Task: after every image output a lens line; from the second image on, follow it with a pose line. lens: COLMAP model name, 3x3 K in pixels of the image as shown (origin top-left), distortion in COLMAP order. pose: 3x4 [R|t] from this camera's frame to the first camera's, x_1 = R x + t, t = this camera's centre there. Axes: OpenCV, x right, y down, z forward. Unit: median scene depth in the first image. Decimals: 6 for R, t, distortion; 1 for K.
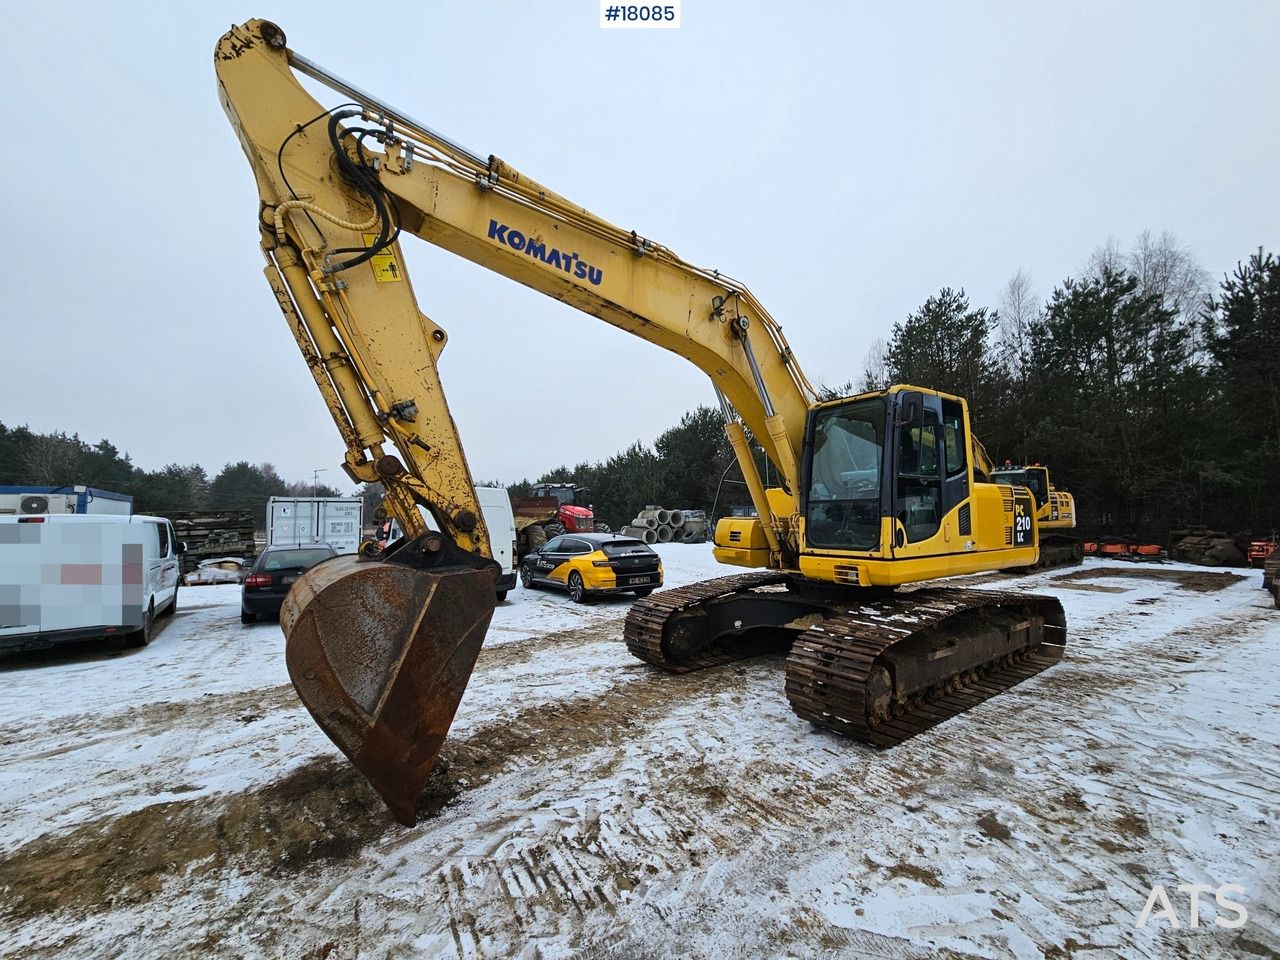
lens RADIAL K [[525.3, 0, 644.6], [0, 525.3, 479.1], [0, 0, 1]] dist [-0.003768, 0.001680]
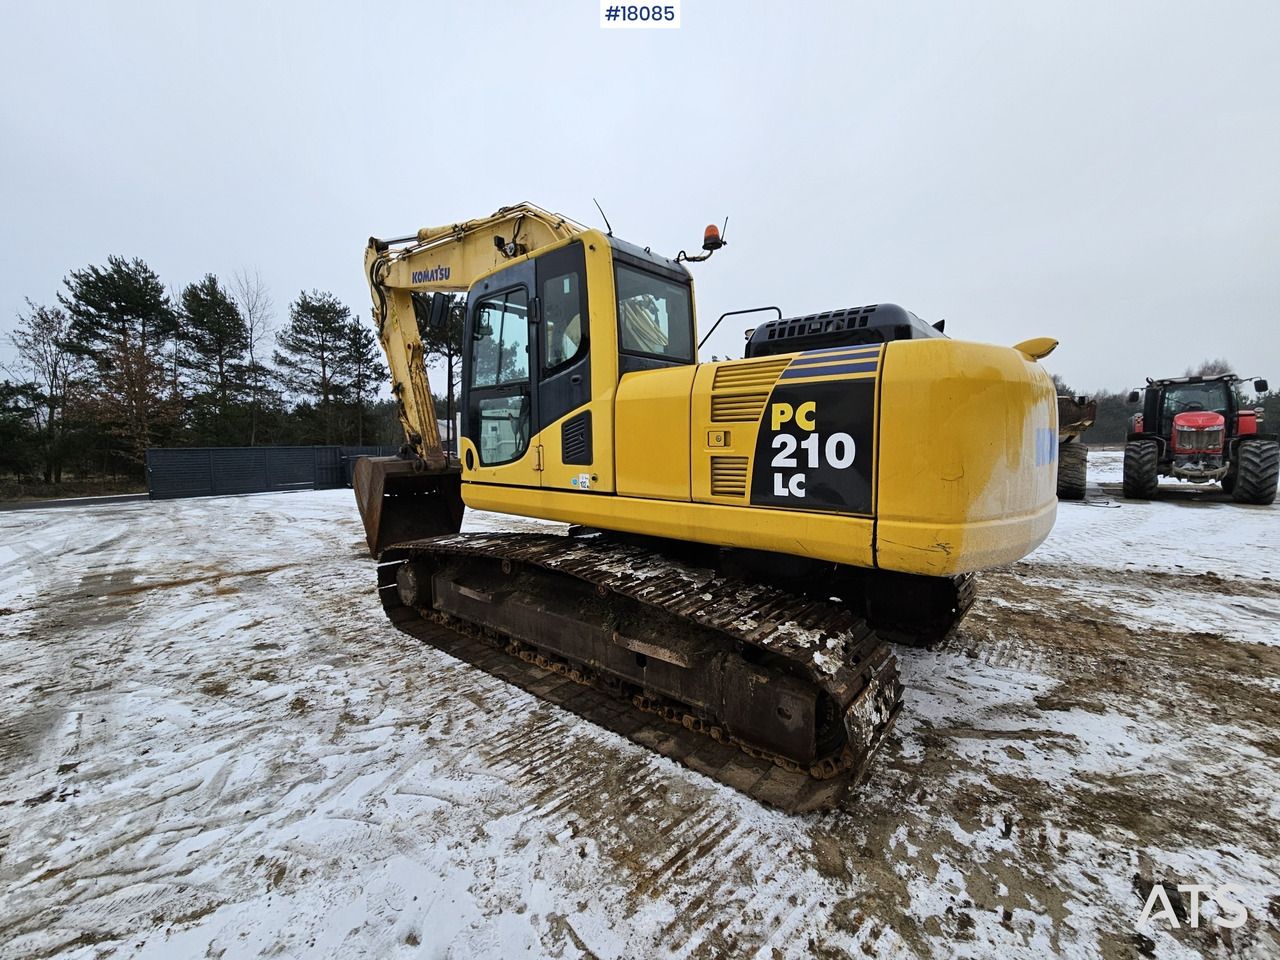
lens RADIAL K [[525.3, 0, 643.2], [0, 525.3, 477.7], [0, 0, 1]] dist [-0.003768, 0.001680]
pose [[0.239627, 0.077959, -0.967730, 1.736311], [0.079074, 0.991892, 0.099485, 0.092677], [0.967639, -0.100361, 0.231520, 1.298067]]
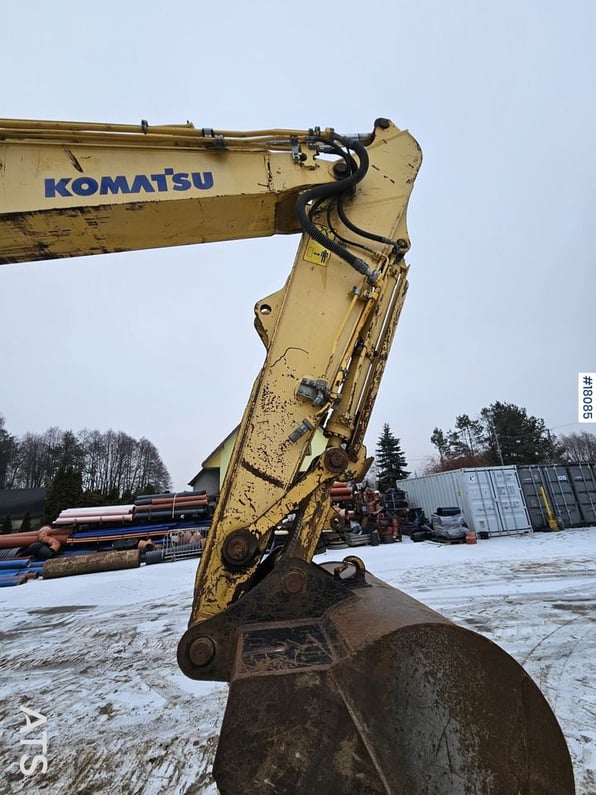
lens RADIAL K [[326.3, 0, 299.7], [0, 326.3, 400.0], [0, 0, 1]] dist [-0.003768, 0.001680]
pose [[-0.884594, 0.207965, 0.417425, -0.639234], [0.055246, 0.935494, -0.348996, 0.056548], [-0.463078, -0.285659, -0.839022, 1.366224]]
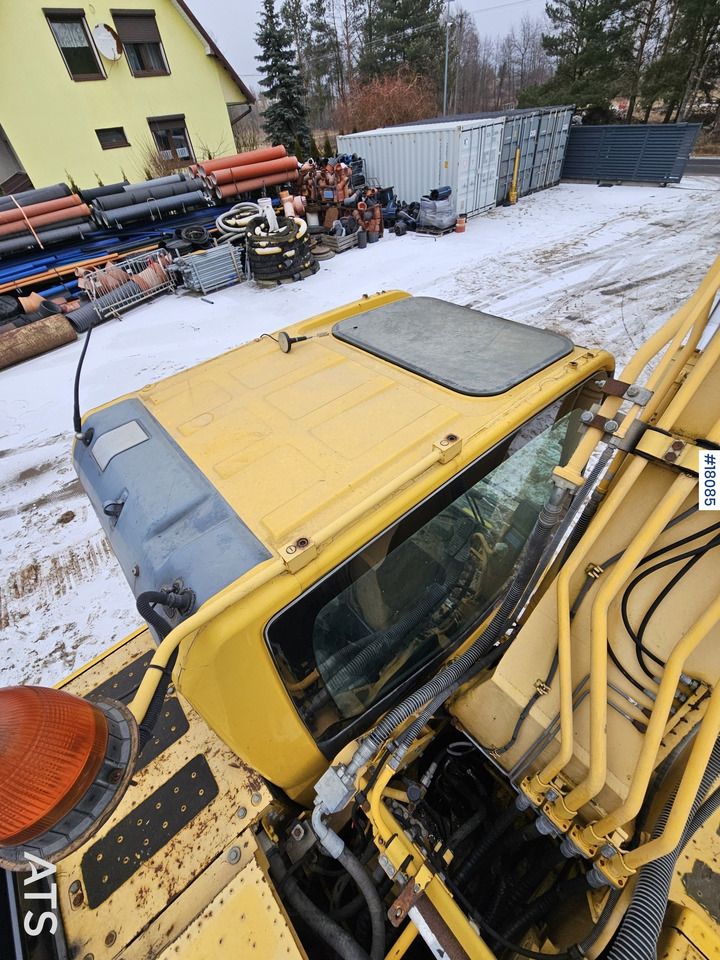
lens RADIAL K [[394.0, 0, 361.3], [0, 394.0, 483.7], [0, 0, 1]] dist [-0.003768, 0.001680]
pose [[-0.987024, 0.160340, -0.008661, 0.678032], [0.115838, 0.748361, 0.653098, -0.355641], [0.111199, 0.643620, -0.757223, 1.736519]]
